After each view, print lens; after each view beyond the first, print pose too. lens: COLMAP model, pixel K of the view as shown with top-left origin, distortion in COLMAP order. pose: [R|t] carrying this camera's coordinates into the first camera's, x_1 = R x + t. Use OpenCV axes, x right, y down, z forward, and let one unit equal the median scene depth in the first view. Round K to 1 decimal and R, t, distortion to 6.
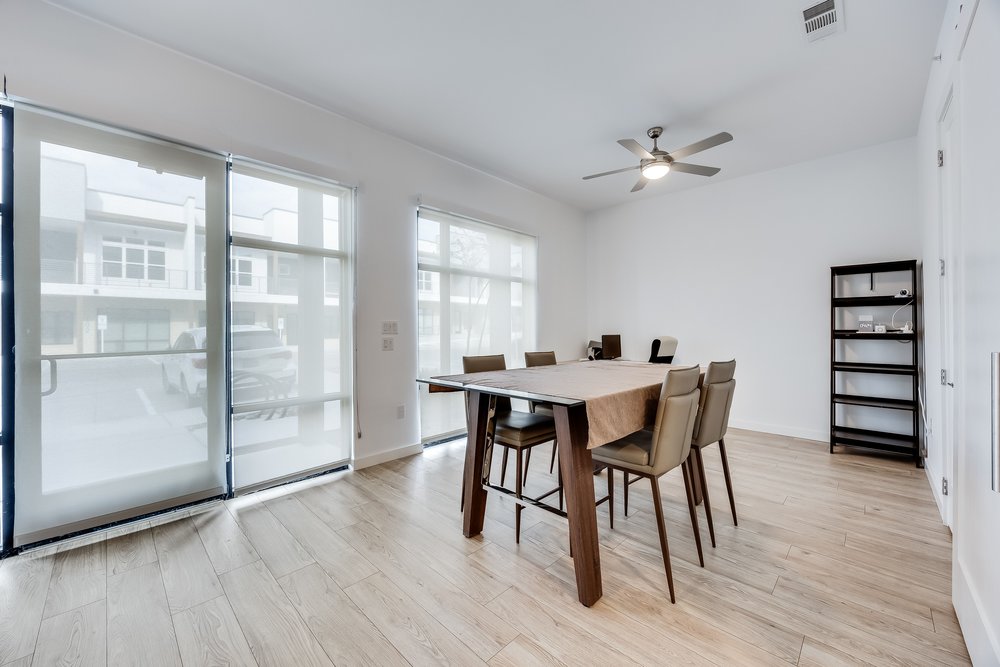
lens RADIAL K [[384.2, 0, 498.8], [0, 384.2, 328.2], [0, 0, 1]] dist [0.002079, 0.001324]
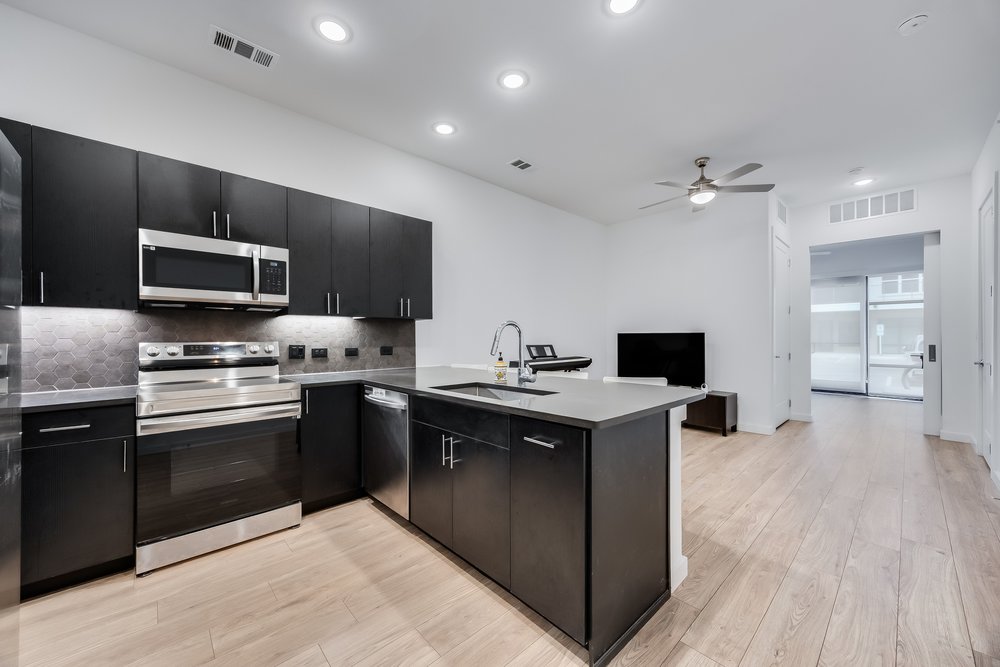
lens RADIAL K [[378.0, 0, 495.1], [0, 378.0, 336.9], [0, 0, 1]] dist [0.003846, -0.000122]
pose [[-0.054290, 0.002659, -0.998522, 2.139349], [0.004327, 0.999988, 0.002428, -0.008133], [0.998516, -0.004188, -0.054301, -1.502247]]
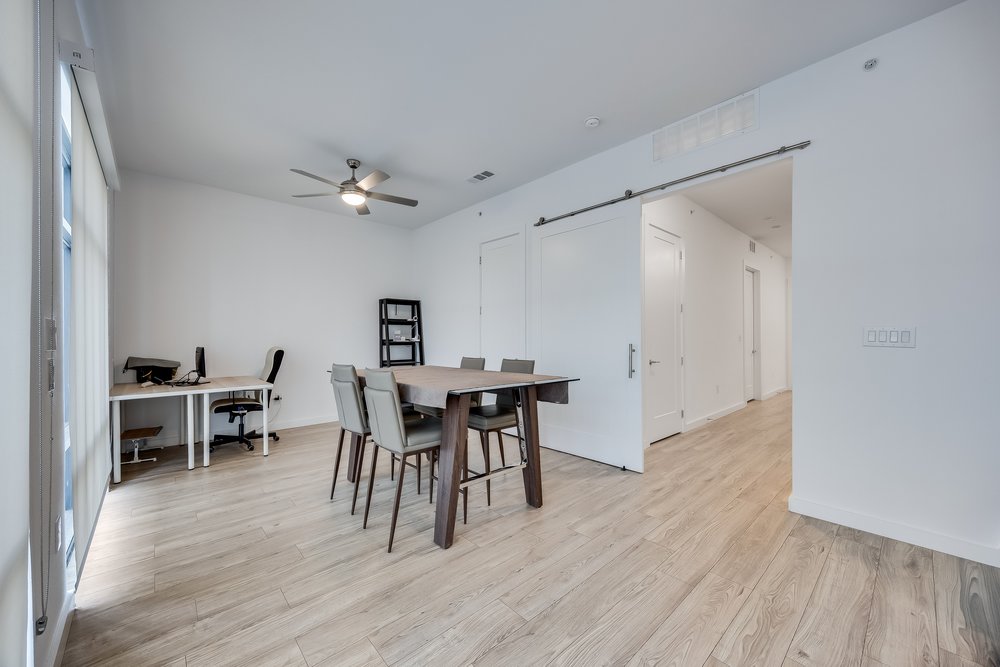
lens RADIAL K [[378.0, 0, 496.6], [0, 378.0, 333.6], [0, 0, 1]] dist [0.003846, -0.000122]
pose [[0.065966, 0.015187, 0.997706, -0.838828], [-0.000843, 0.999885, -0.015165, 0.005244], [-0.997822, 0.000159, 0.065971, 0.644849]]
